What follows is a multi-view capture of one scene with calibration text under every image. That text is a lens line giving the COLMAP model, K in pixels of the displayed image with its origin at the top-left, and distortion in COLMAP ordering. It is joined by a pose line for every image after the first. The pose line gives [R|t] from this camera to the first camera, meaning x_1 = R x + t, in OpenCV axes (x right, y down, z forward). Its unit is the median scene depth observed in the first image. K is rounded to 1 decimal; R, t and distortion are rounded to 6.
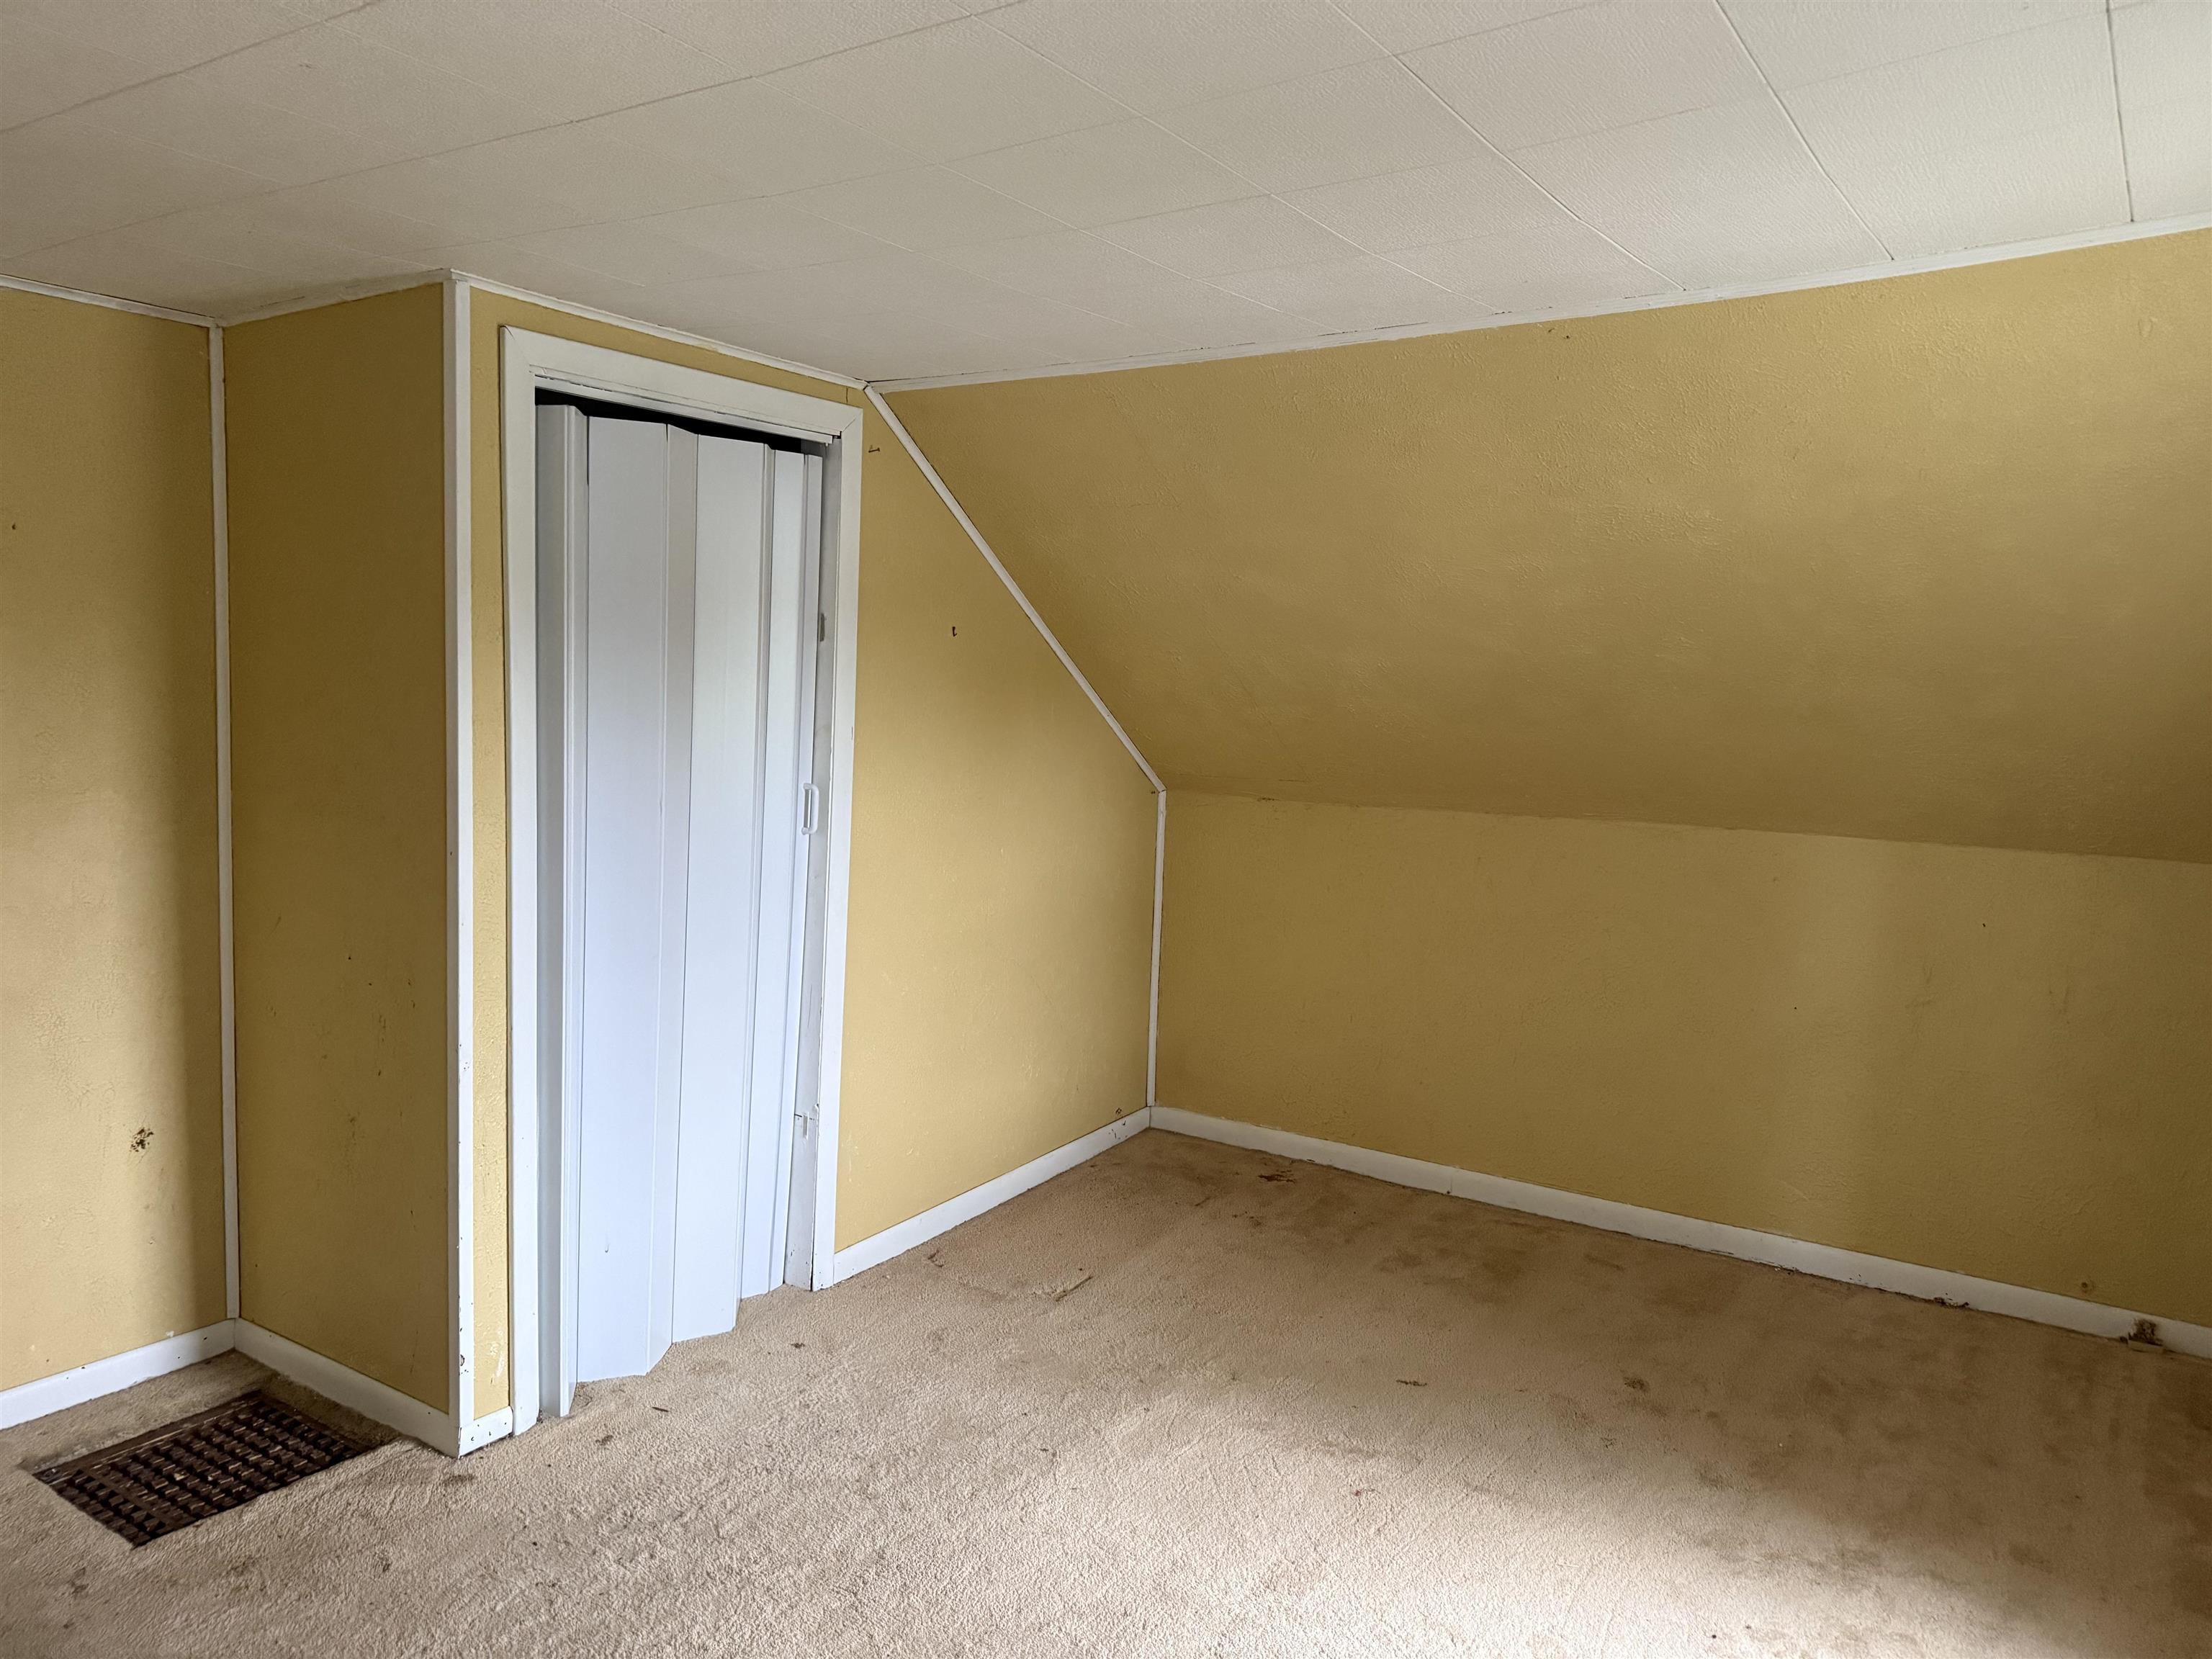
lens RADIAL K [[1567.5, 0, 1119.0], [0, 1567.5, 822.2], [0, 0, 1]] dist [-0.034887, 0.023520]
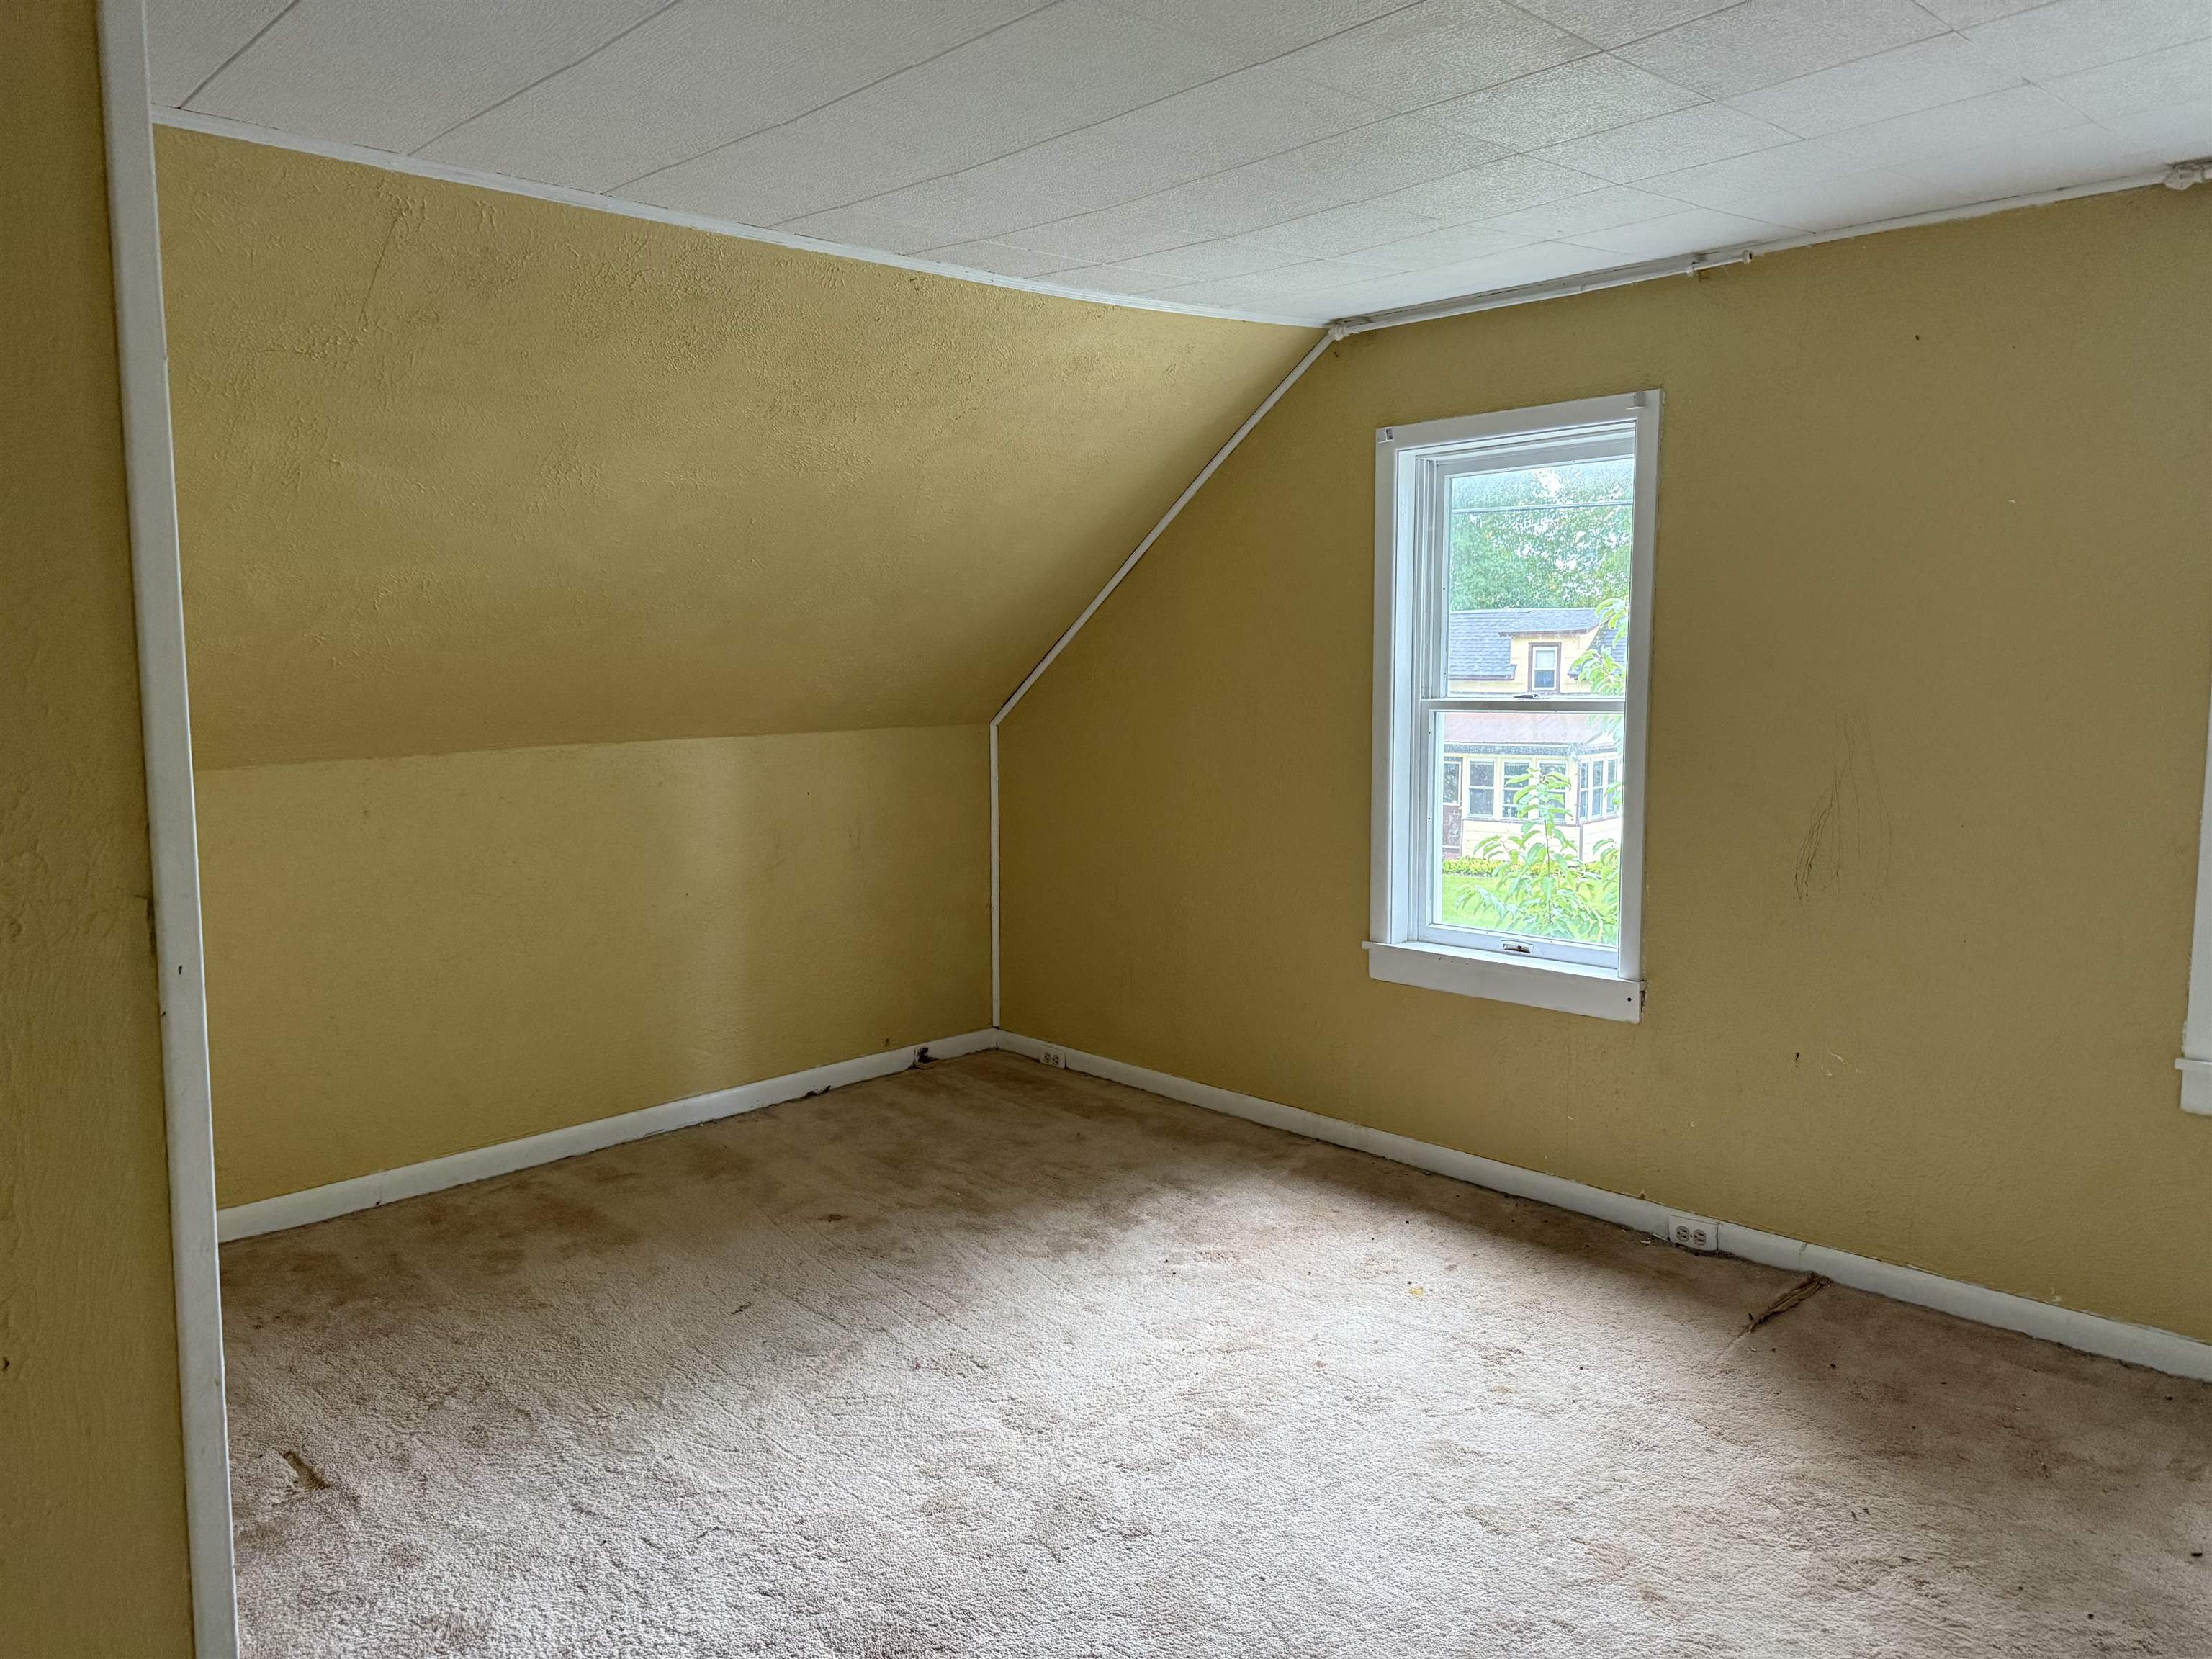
lens RADIAL K [[1549.2, 0, 1114.5], [0, 1549.2, 849.3], [0, 0, 1]] dist [0.159070, -0.245295]
pose [[0.192730, -0.163491, 0.967536, -0.622080], [0.108842, 0.983499, 0.144507, -0.044336], [-0.975197, 0.077458, 0.207344, 0.479541]]
